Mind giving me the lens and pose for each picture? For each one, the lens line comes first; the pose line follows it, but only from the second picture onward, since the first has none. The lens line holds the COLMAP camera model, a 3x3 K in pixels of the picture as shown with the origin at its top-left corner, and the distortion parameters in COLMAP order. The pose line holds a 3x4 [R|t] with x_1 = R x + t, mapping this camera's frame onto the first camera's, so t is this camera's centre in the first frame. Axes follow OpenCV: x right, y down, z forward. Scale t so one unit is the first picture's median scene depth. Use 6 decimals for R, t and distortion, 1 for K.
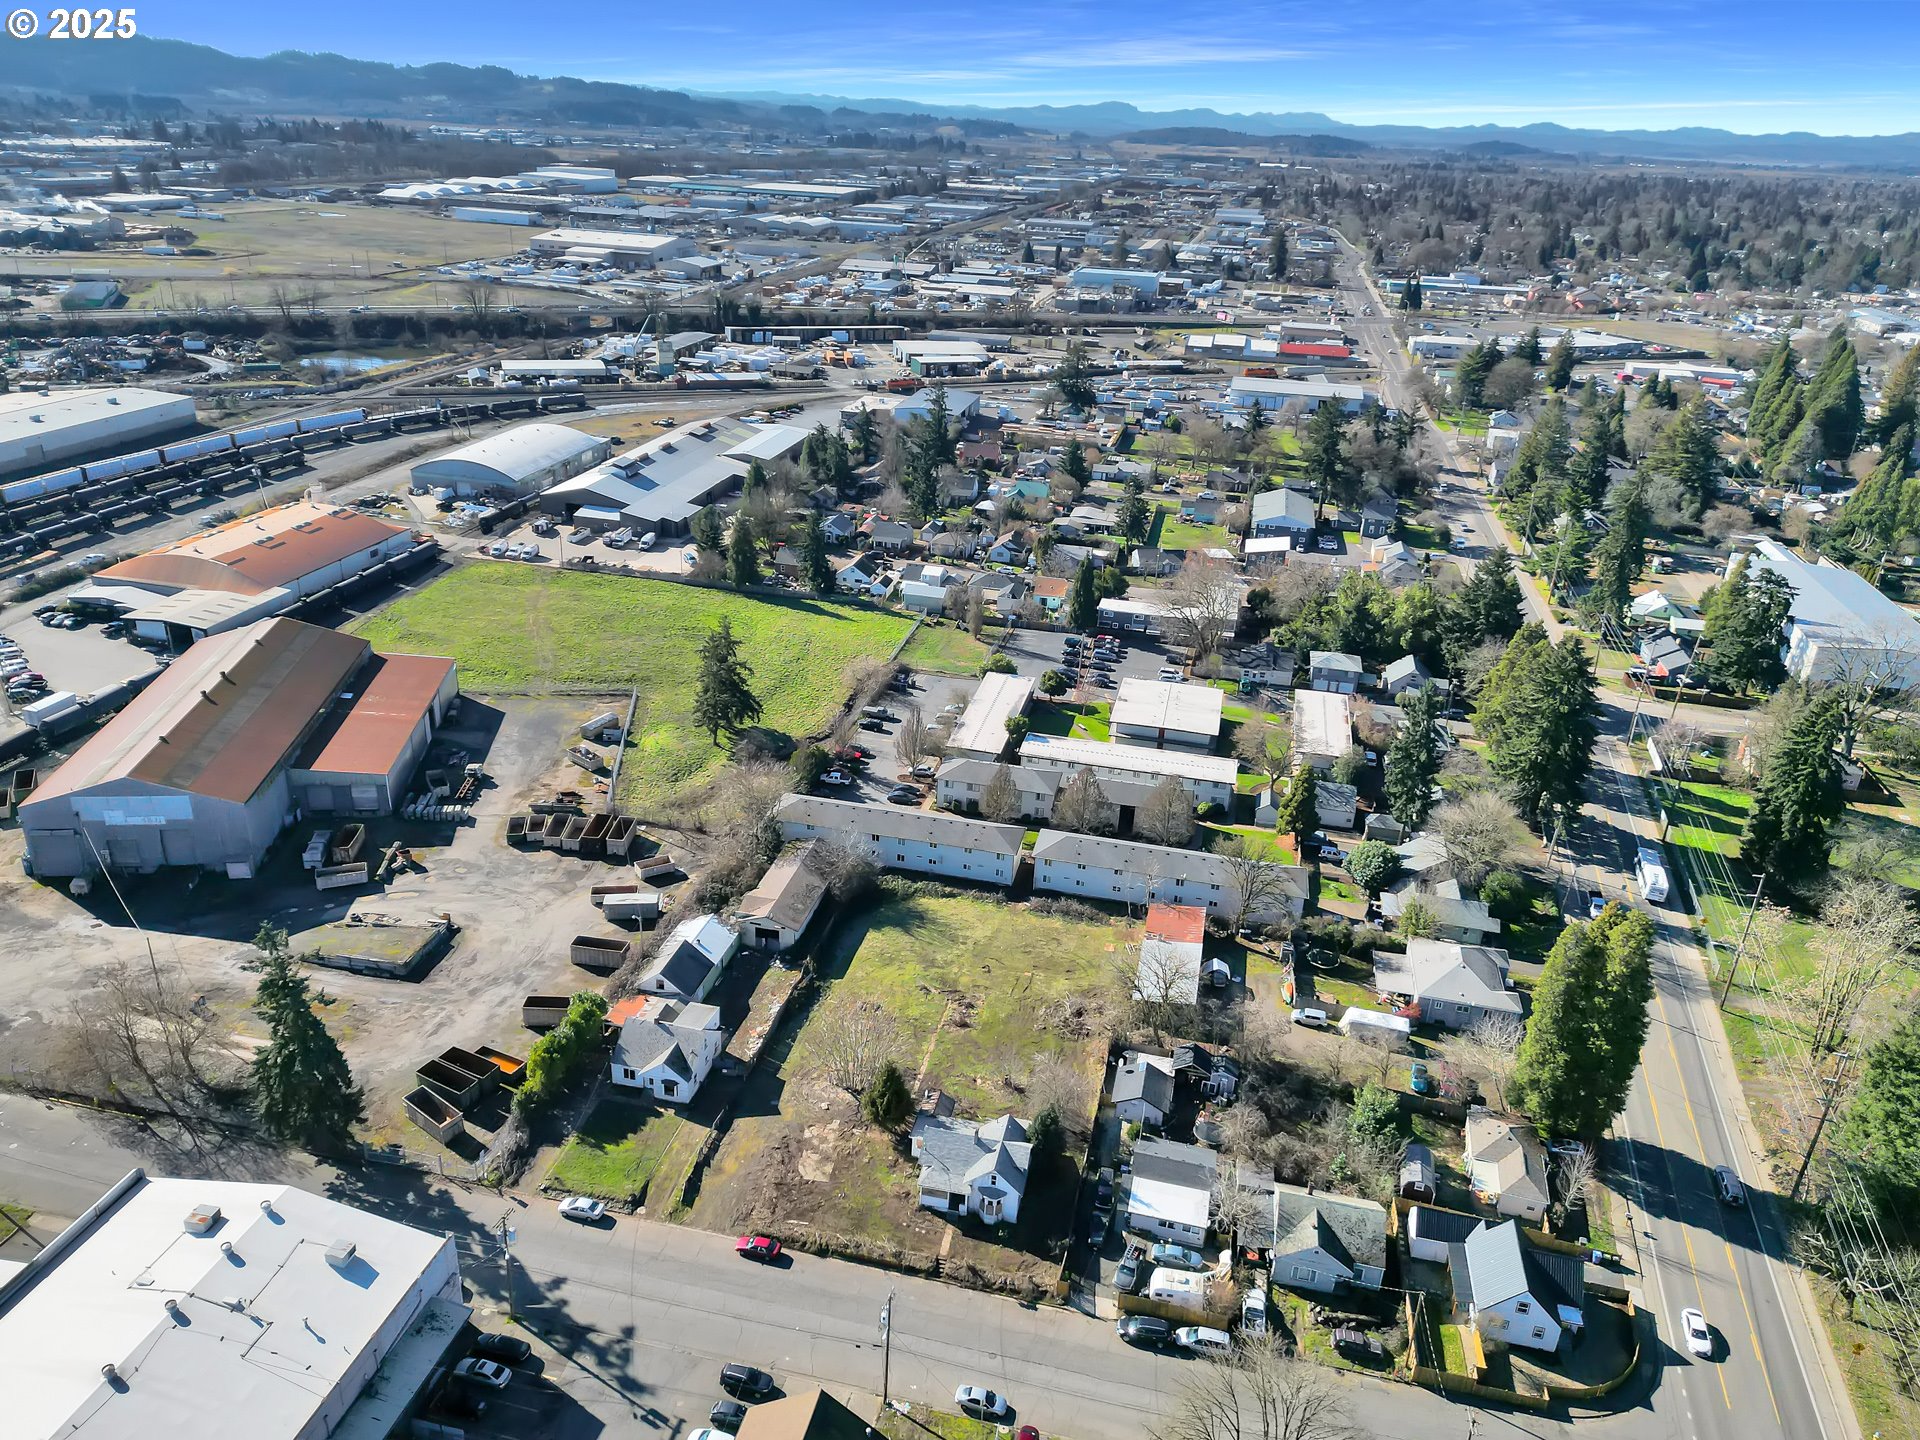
lens RADIAL K [[1348.4, 0, 948.5], [0, 1348.4, 725.0], [0, 0, 1]] dist [0.071907, -0.053109]
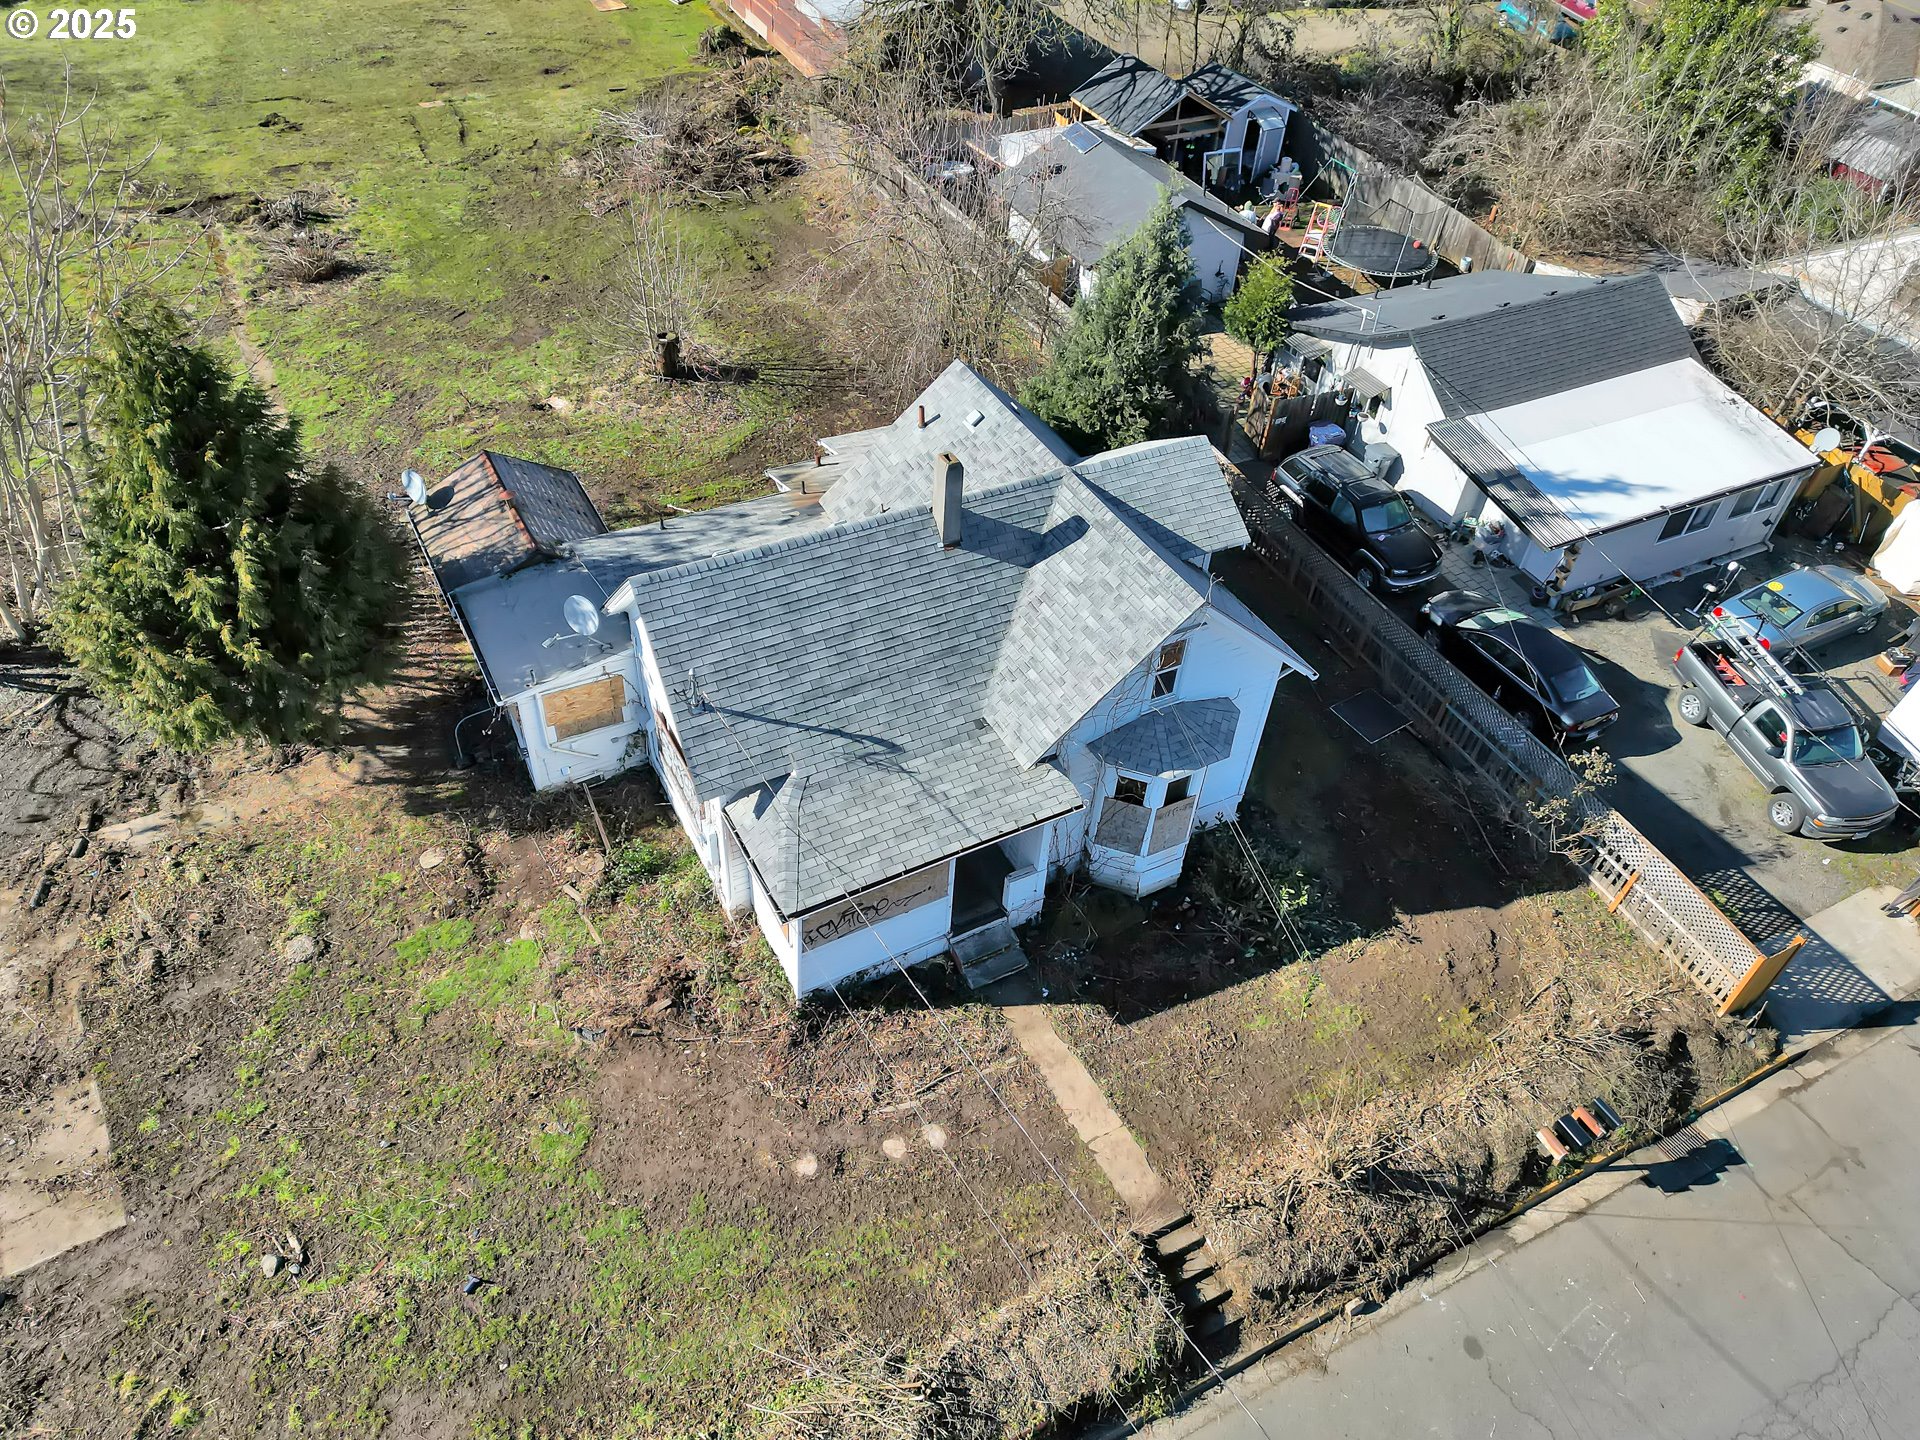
lens RADIAL K [[1348.4, 0, 962.7], [0, 1348.4, 721.6], [0, 0, 1]] dist [0.071907, -0.053109]
pose [[0.763849, -0.449046, 0.463565, -0.060905], [0.248998, 0.867699, 0.430230, 0.235094], [-0.595428, -0.213204, 0.774603, 0.793276]]
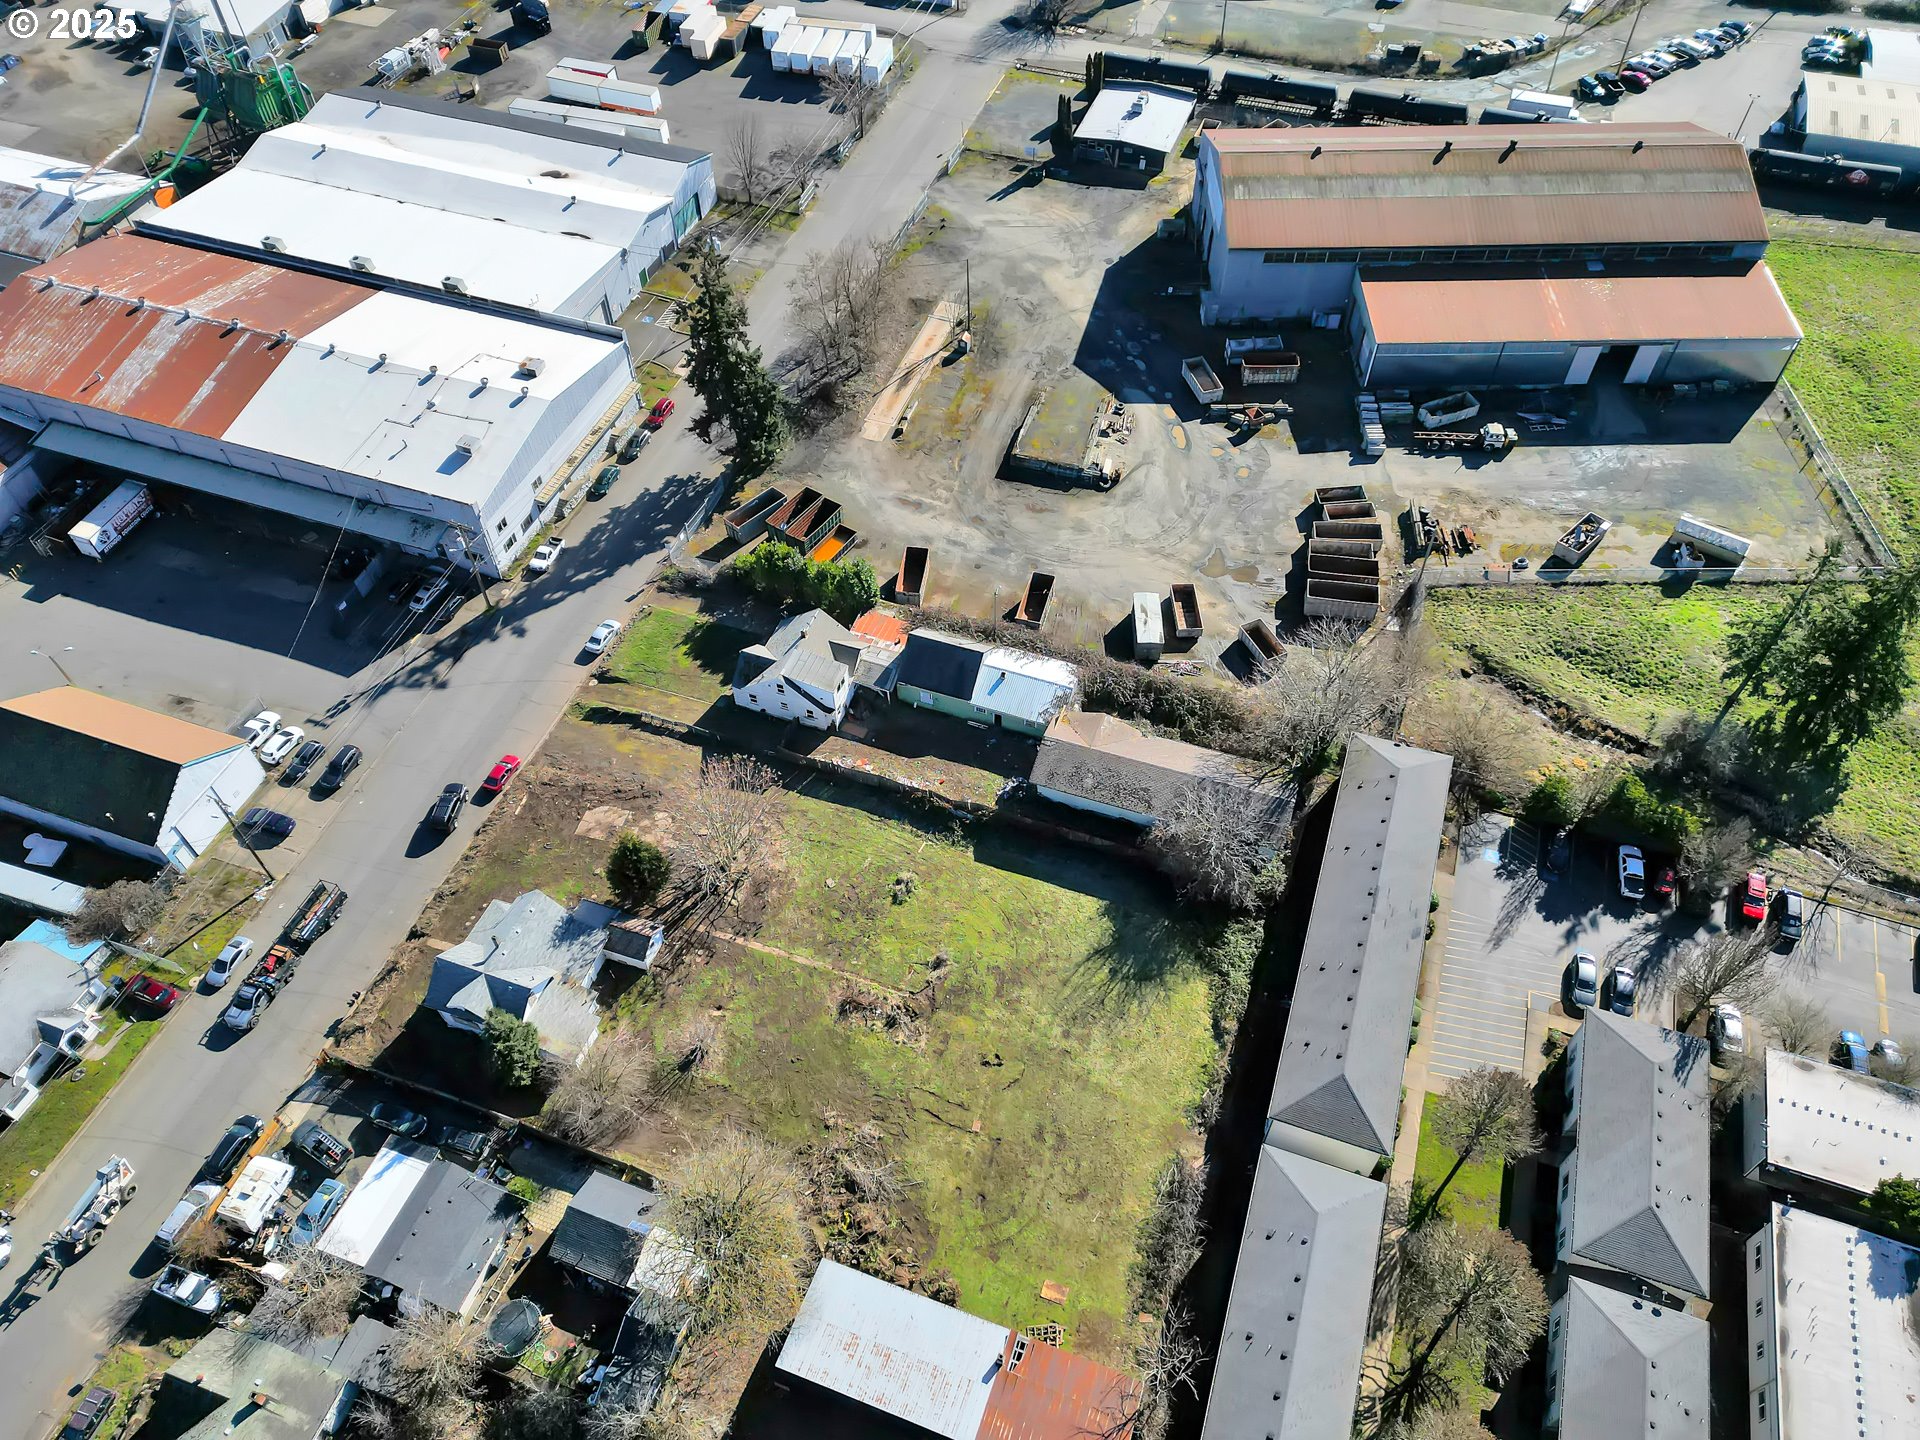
lens RADIAL K [[1348.4, 0, 962.0], [0, 1348.4, 727.2], [0, 0, 1]] dist [0.071907, -0.053109]
pose [[-0.123827, 0.736339, -0.665185, 0.375811], [-0.397744, 0.577307, 0.713103, -0.388093], [0.909102, 0.352875, 0.221388, 0.929918]]
